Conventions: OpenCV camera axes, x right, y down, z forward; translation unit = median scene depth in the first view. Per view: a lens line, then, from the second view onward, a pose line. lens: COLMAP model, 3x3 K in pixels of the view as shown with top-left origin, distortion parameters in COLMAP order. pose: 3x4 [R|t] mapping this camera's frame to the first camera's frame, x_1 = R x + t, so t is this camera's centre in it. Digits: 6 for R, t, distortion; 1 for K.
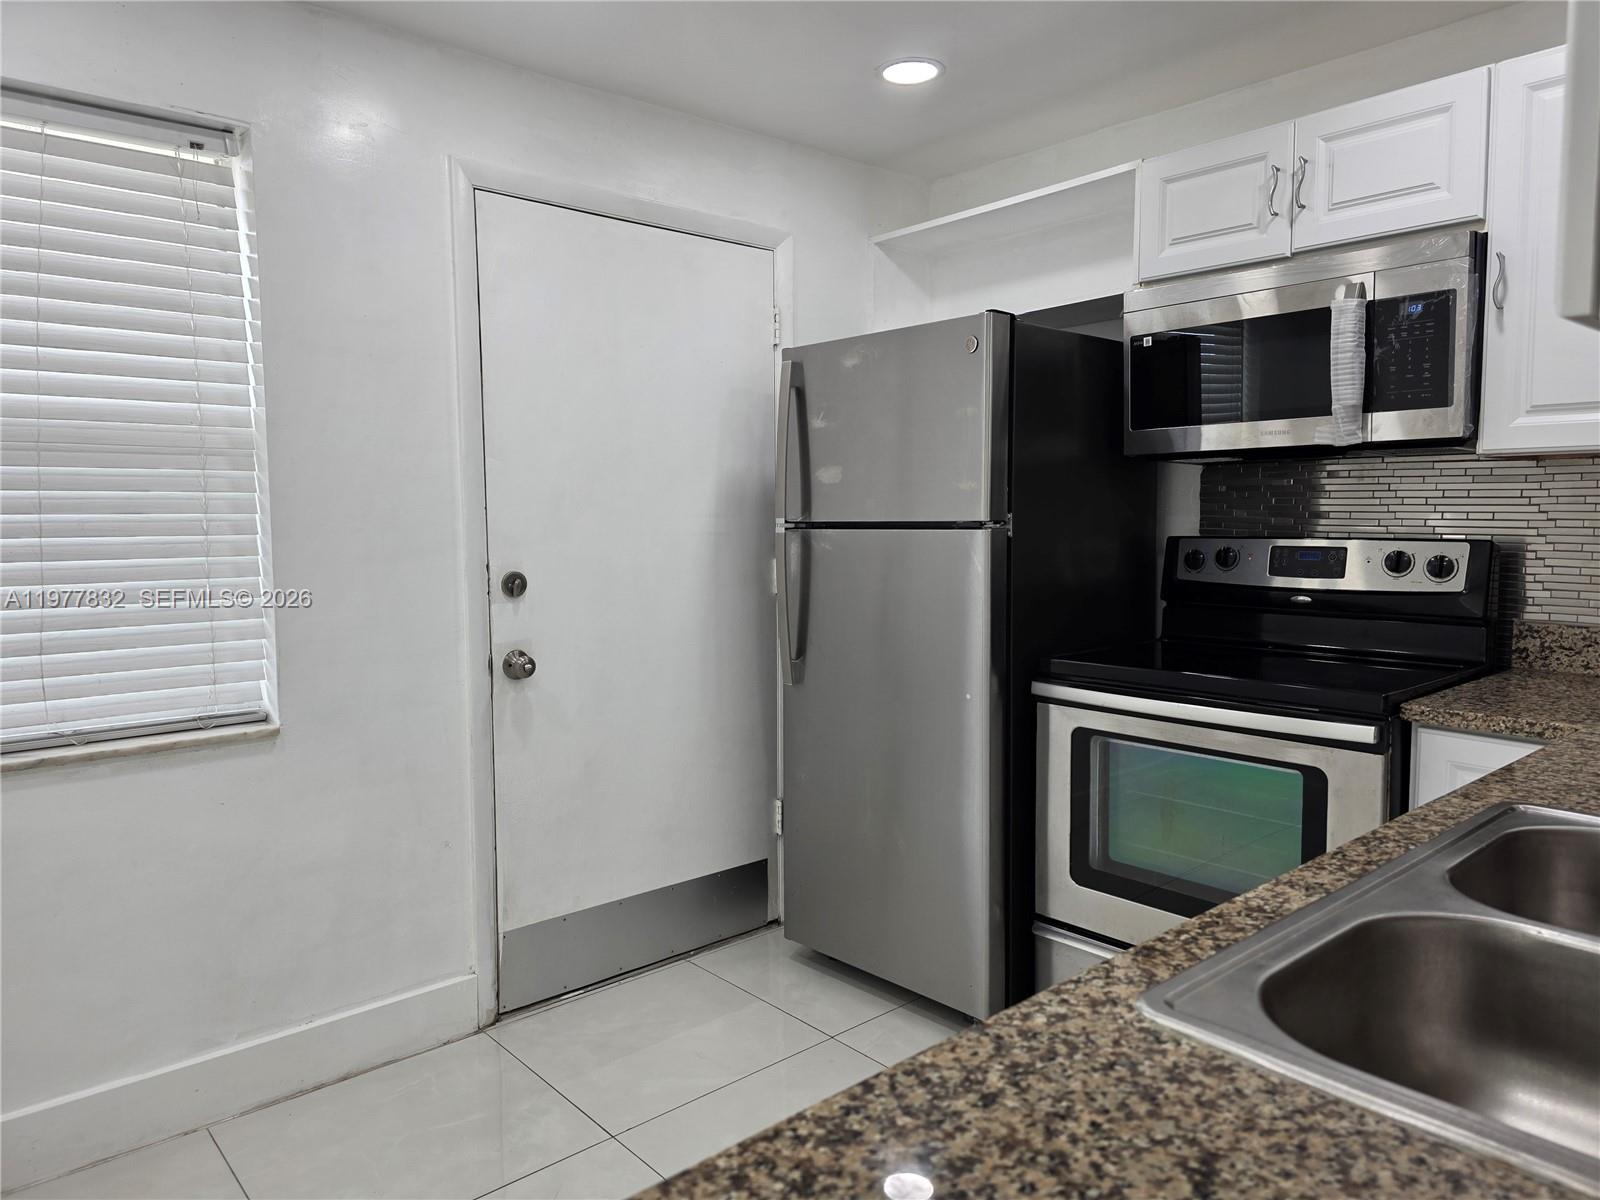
lens RADIAL K [[1083.0, 0, 801.3], [0, 1083.0, 590.5], [0, 0, 1]] dist [0.084851, -0.095574]
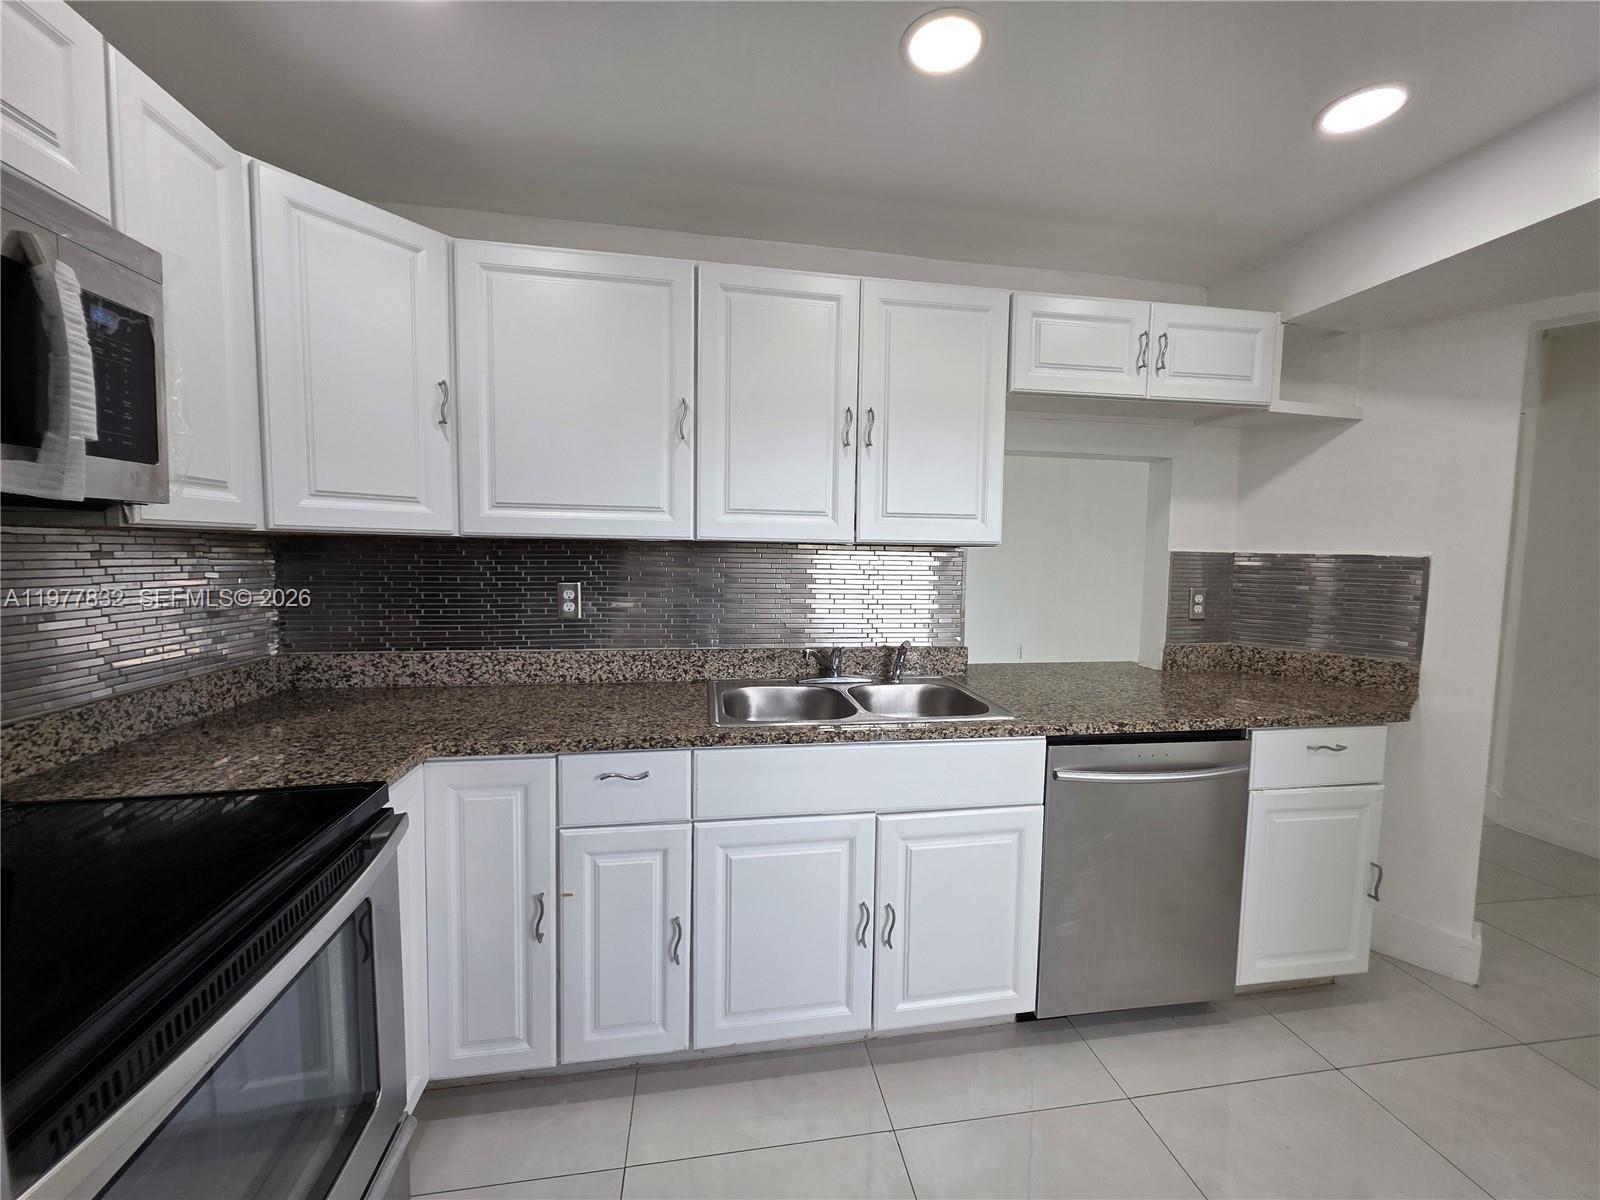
lens RADIAL K [[640.3, 0, 798.3], [0, 640.3, 605.0], [0, 0, 1]] dist [-0.001926, -0.000100]
pose [[-0.841975, -0.050243, 0.537172, -0.055158], [0.035767, 0.988266, 0.148497, -0.103593], [-0.538330, 0.144243, -0.830298, 1.009025]]
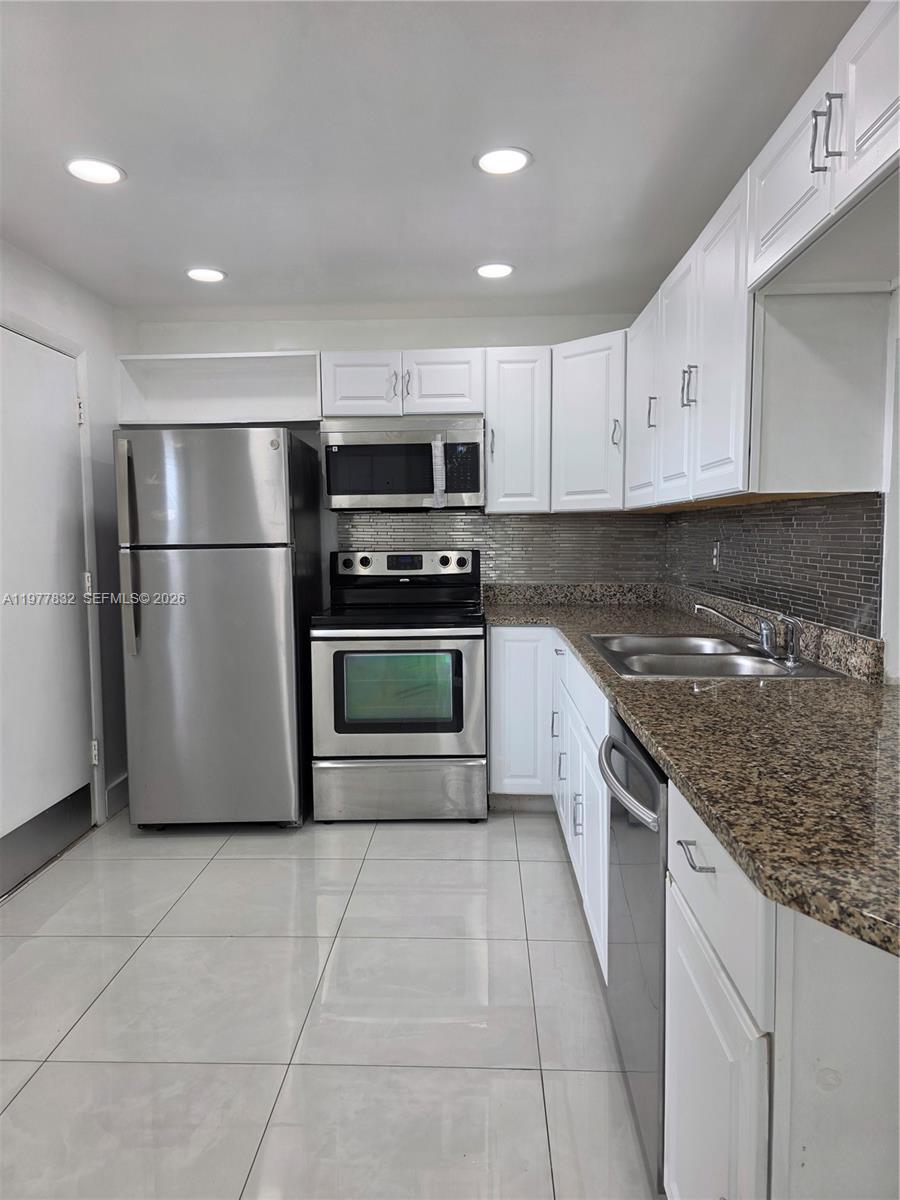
lens RADIAL K [[812.2, 0, 450.0], [0, 812.2, 600.0], [0, 0, 1]] dist [0.084851, -0.095574]
pose [[0.690213, -0.060147, 0.721102, -0.628527], [0.061795, 0.997798, 0.024079, 0.014265], [-0.720963, 0.027941, 0.692410, -0.129441]]
